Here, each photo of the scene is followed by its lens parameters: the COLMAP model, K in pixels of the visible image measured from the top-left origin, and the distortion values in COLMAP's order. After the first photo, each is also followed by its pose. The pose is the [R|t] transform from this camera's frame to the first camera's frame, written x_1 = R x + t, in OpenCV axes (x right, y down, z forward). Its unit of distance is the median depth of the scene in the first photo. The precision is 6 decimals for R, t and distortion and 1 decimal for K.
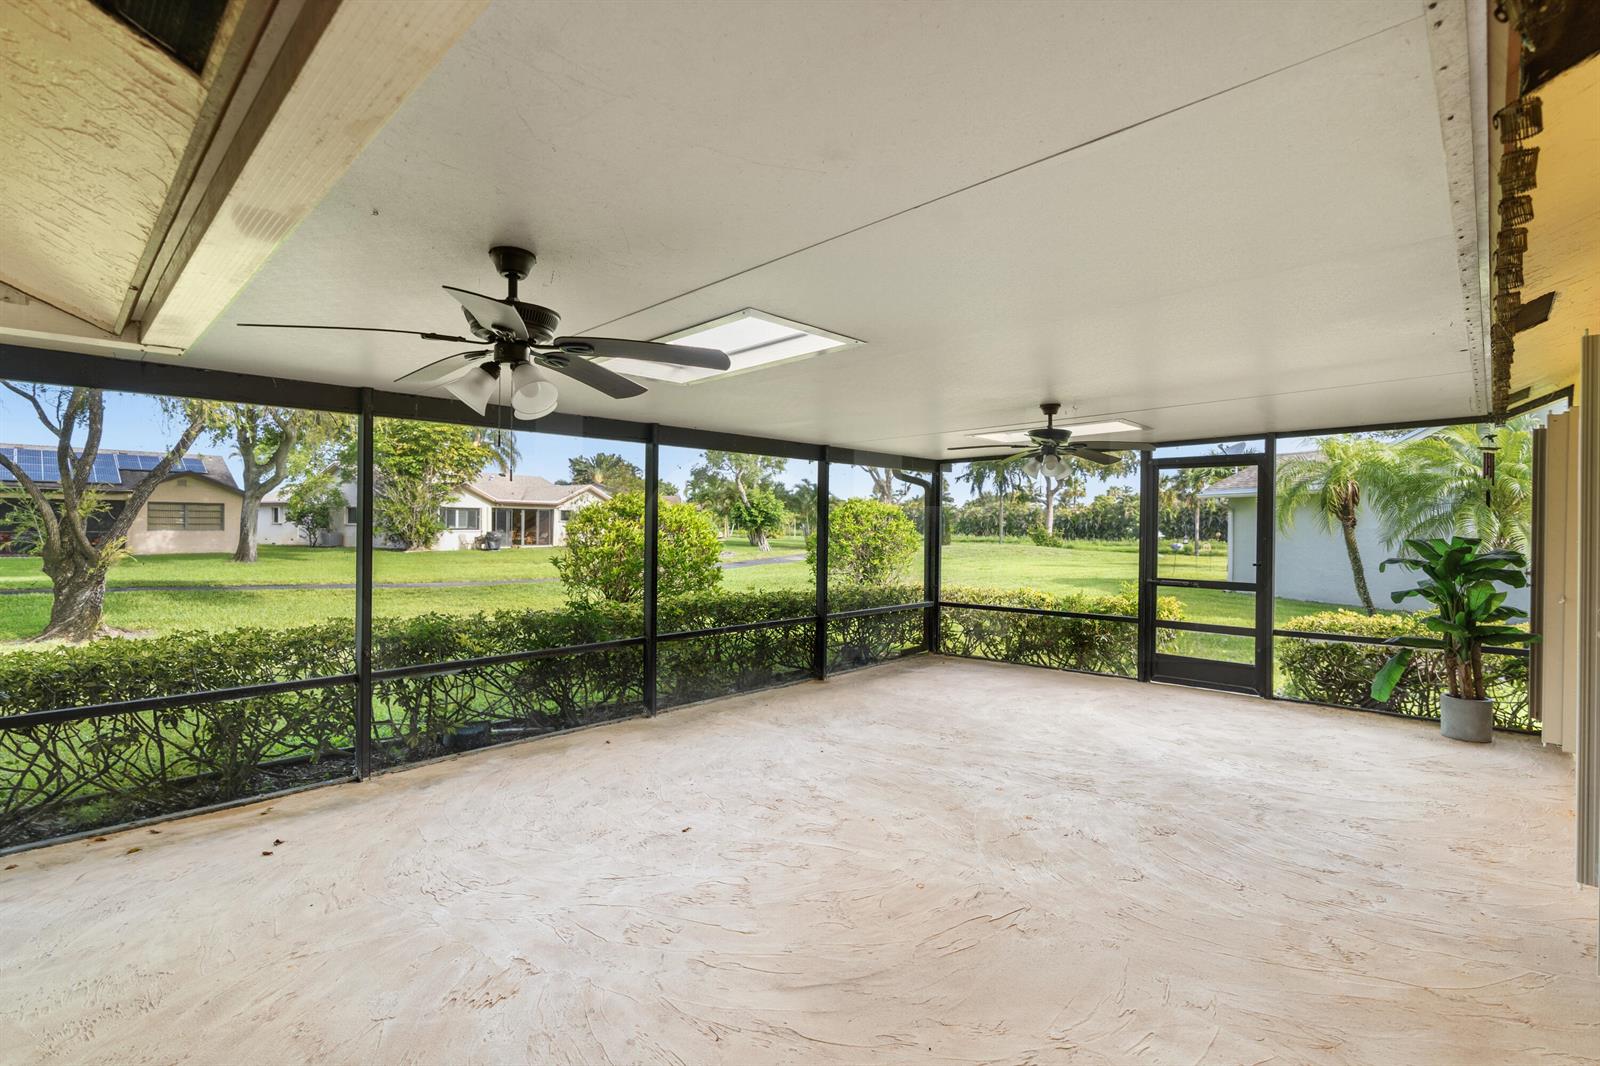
lens RADIAL K [[718.7, 0, 802.3], [0, 718.7, 529.9], [0, 0, 1]] dist [-0.014629, 0.000402]
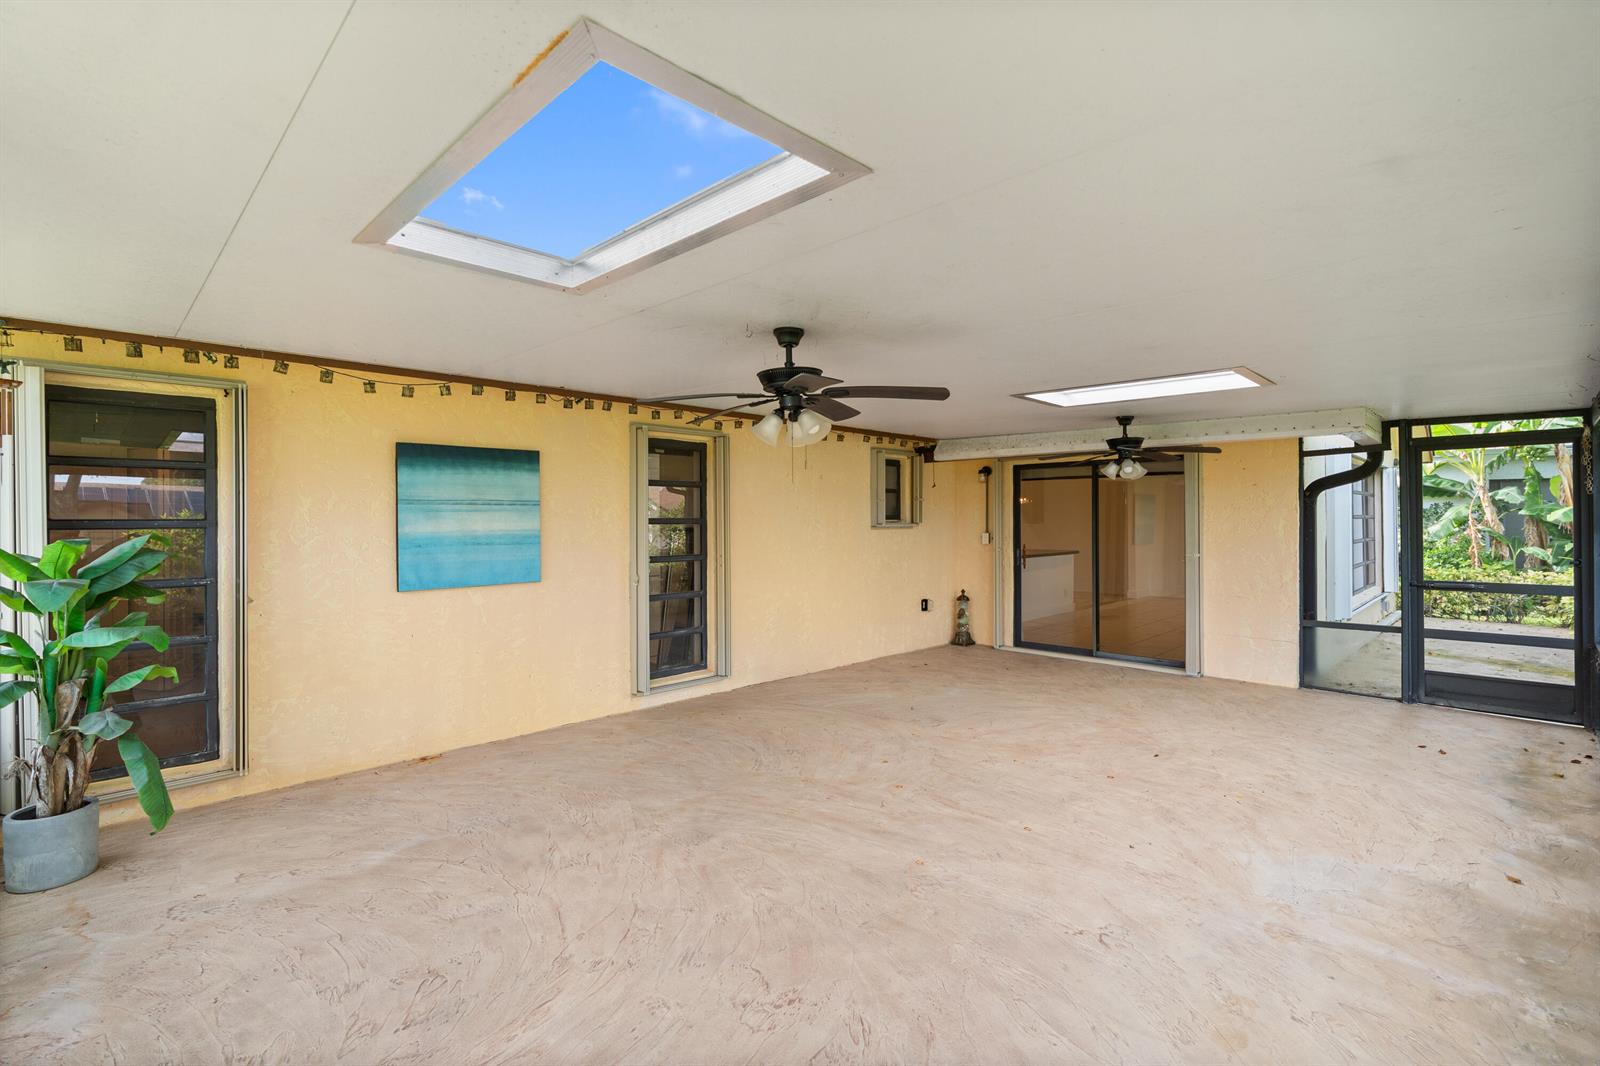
lens RADIAL K [[718.7, 0, 802.3], [0, 718.7, 529.9], [0, 0, 1]] dist [-0.014629, 0.000402]
pose [[-0.999771, -0.002500, 0.021268, 0.356135], [-0.002192, 0.999893, 0.014493, -0.004497], [-0.021302, 0.014443, -0.999669, 1.821109]]
